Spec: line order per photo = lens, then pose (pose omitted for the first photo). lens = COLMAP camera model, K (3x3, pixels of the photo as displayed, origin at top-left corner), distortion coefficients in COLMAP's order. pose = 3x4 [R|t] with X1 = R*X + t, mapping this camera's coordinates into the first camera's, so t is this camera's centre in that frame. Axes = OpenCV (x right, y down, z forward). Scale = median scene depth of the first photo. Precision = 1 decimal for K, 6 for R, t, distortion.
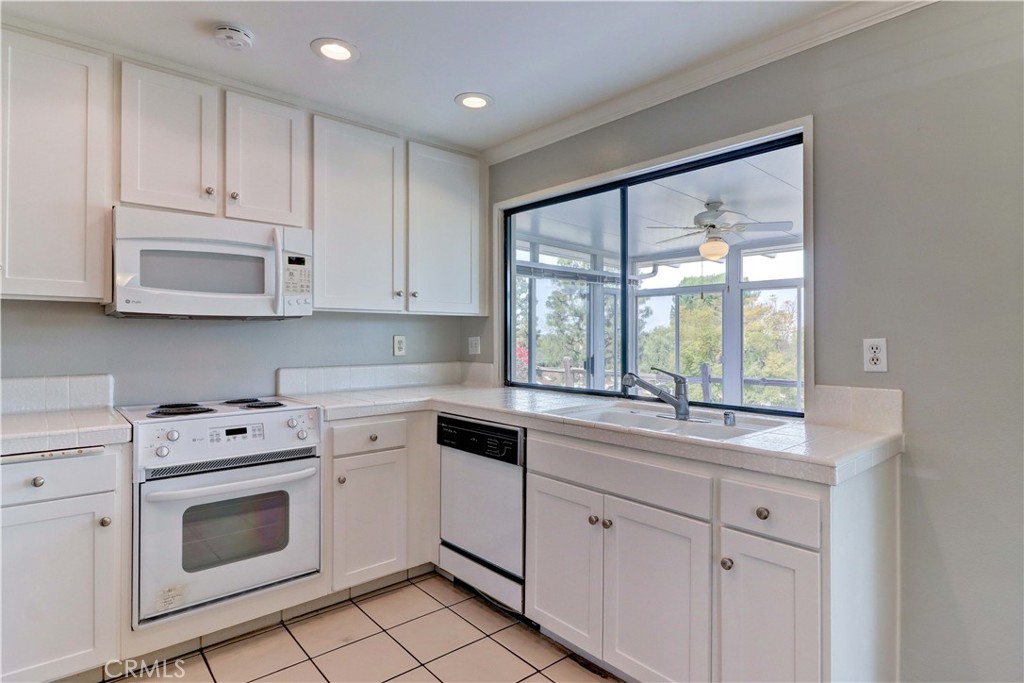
lens RADIAL K [[546.0, 0, 516.4], [0, 546.0, 333.1], [0, 0, 1]] dist [0.001398, -0.000472]
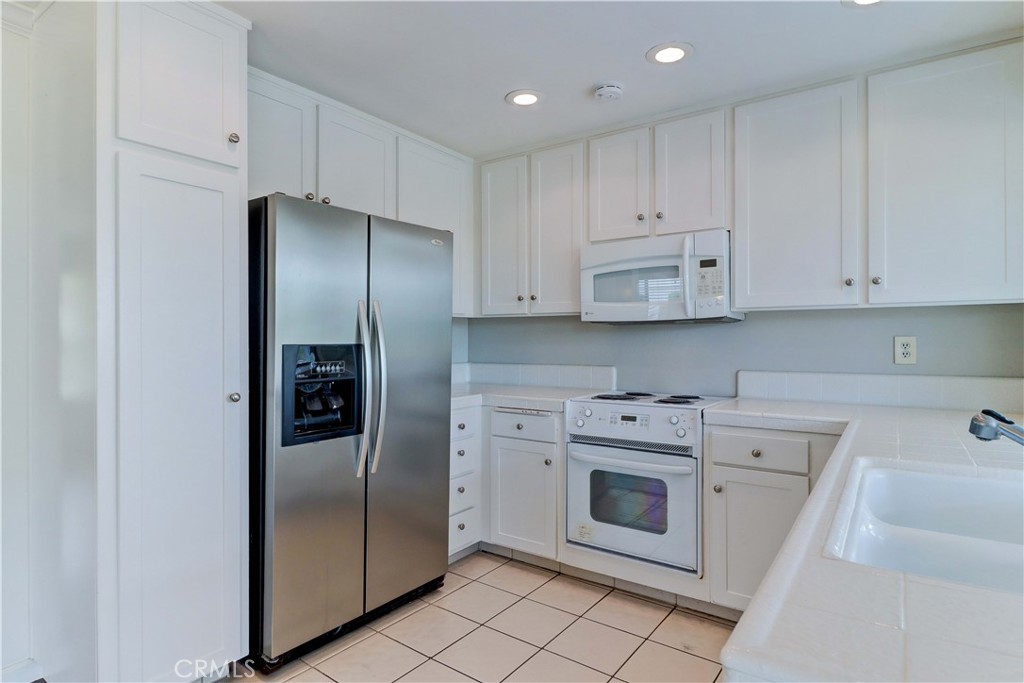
lens RADIAL K [[550.1, 0, 513.7], [0, 550.1, 339.6], [0, 0, 1]] dist [0.002394, -0.000339]
pose [[0.223608, -0.001536, -0.974678, 0.525866], [0.007970, 0.999968, 0.000253, 0.005939], [0.974647, -0.007824, 0.223613, 0.434166]]
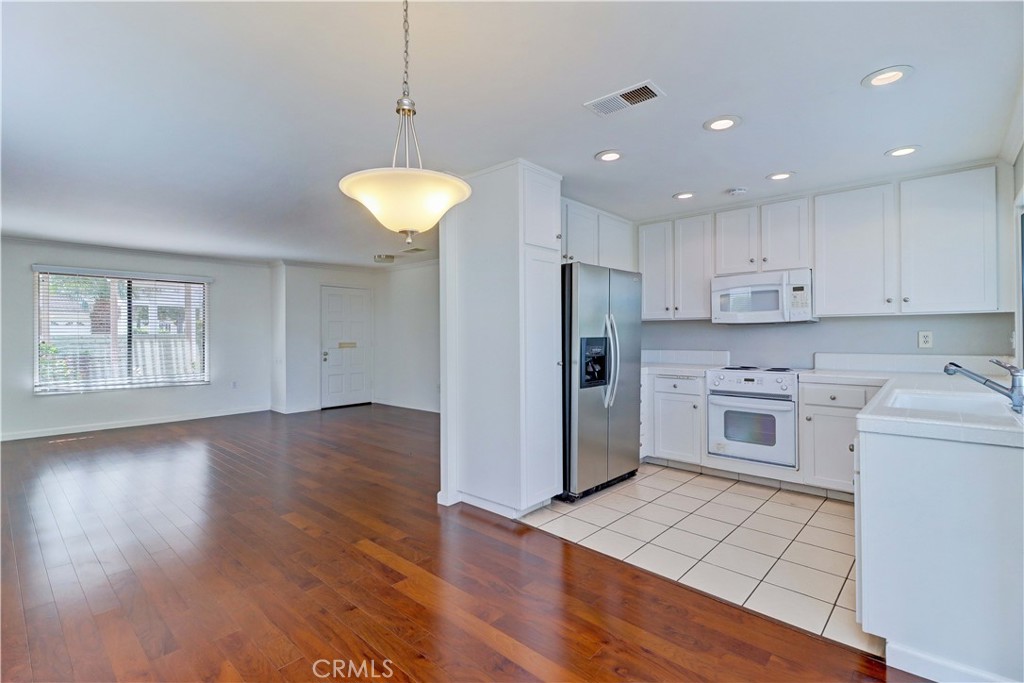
lens RADIAL K [[472.1, 0, 516.6], [0, 472.1, 334.2], [0, 0, 1]] dist [0.022822, -0.014167]
pose [[0.112112, -0.001432, -0.993695, 1.014234], [0.013014, 0.999915, 0.000028, -0.001648], [0.993610, -0.012935, 0.112121, -0.051043]]
